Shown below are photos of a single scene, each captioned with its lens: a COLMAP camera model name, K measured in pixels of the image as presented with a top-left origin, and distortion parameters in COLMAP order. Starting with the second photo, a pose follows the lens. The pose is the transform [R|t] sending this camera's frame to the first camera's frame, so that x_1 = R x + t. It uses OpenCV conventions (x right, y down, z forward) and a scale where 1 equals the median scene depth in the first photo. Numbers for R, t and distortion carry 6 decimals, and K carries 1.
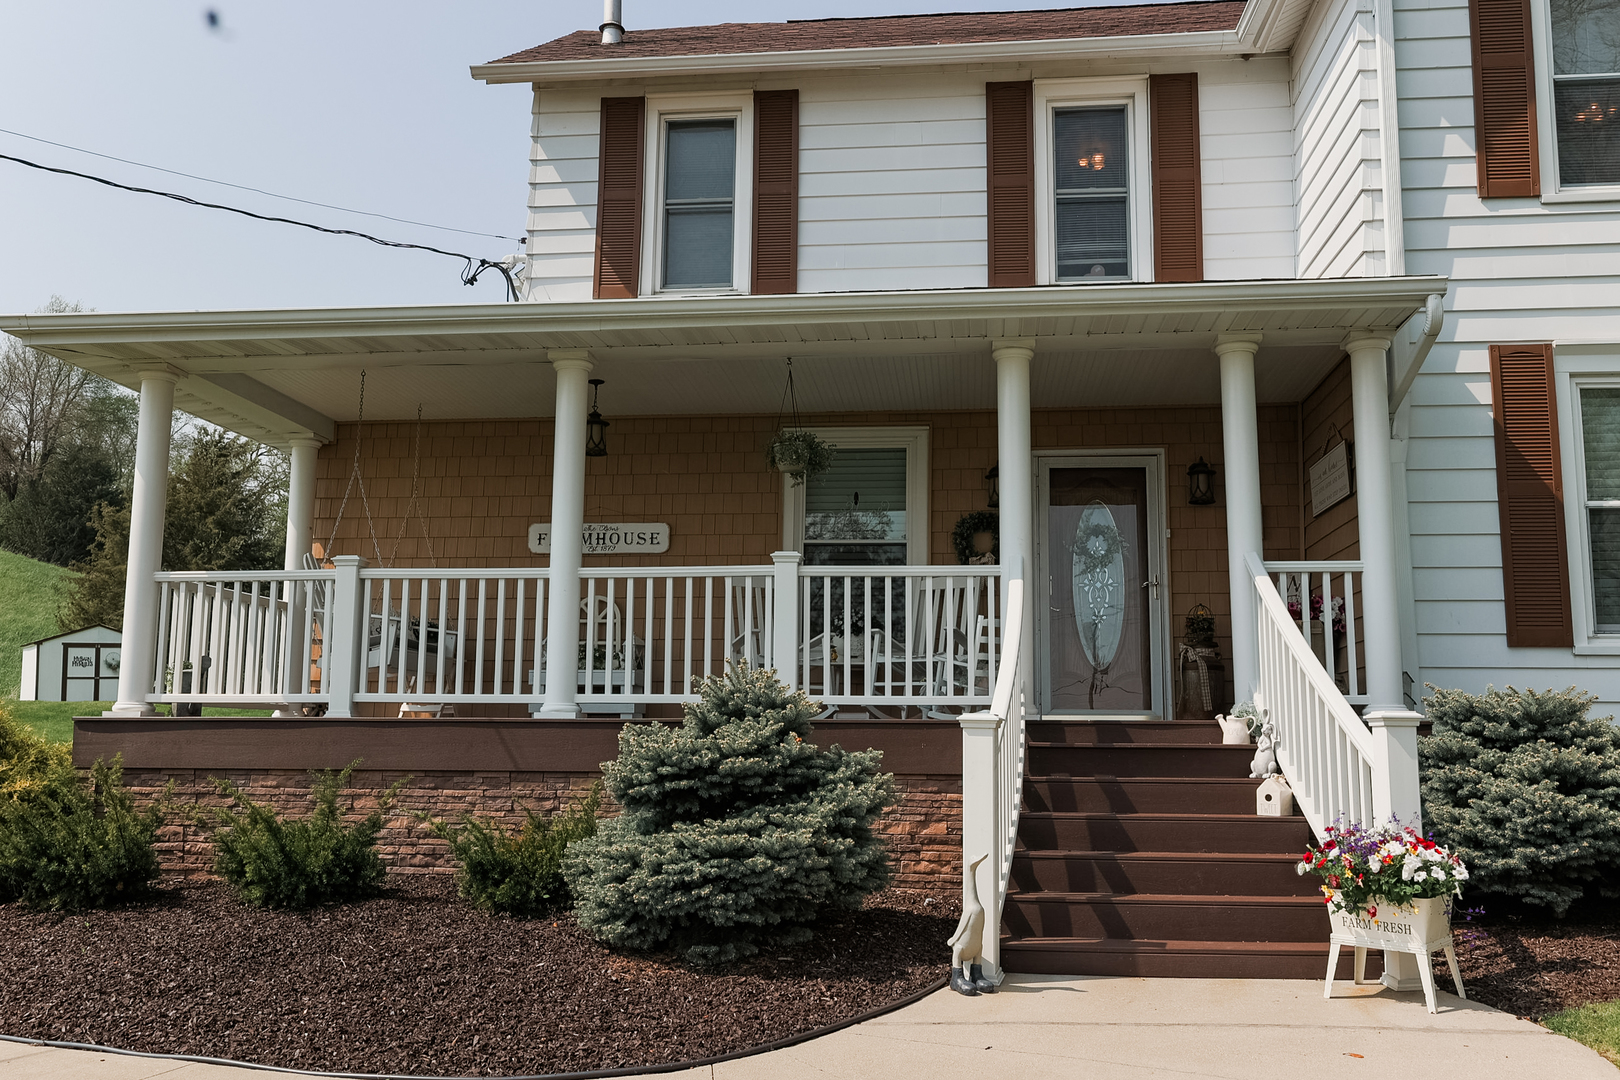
lens RADIAL K [[1379.4, 0, 810.0], [0, 1379.4, 540.0], [0, 0, 1]] dist [0.008352, 0.003083]
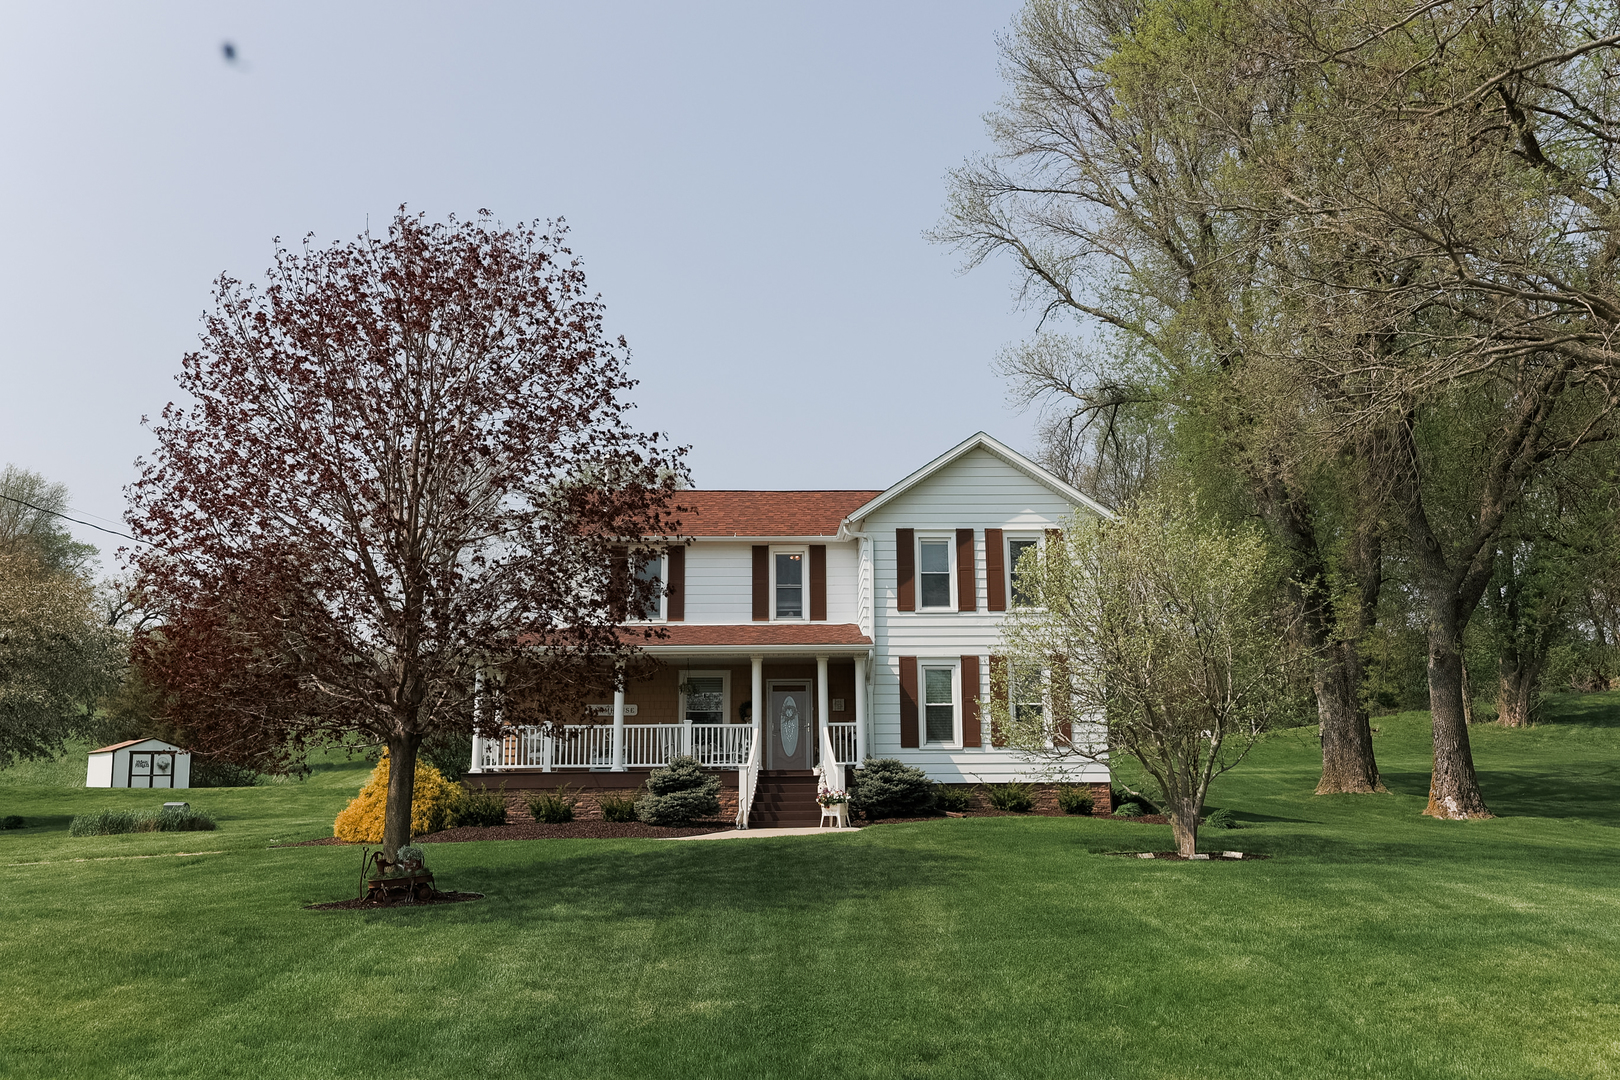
lens RADIAL K [[1342.5, 0, 810.0], [0, 1342.5, 540.0], [0, 0, 1]] dist [0.003770, 0.004056]
pose [[0.988931, 0.015827, 0.147527, -0.203673], [-0.004290, 0.996929, -0.078193, -0.166644], [-0.148311, 0.076695, 0.985962, -2.189880]]
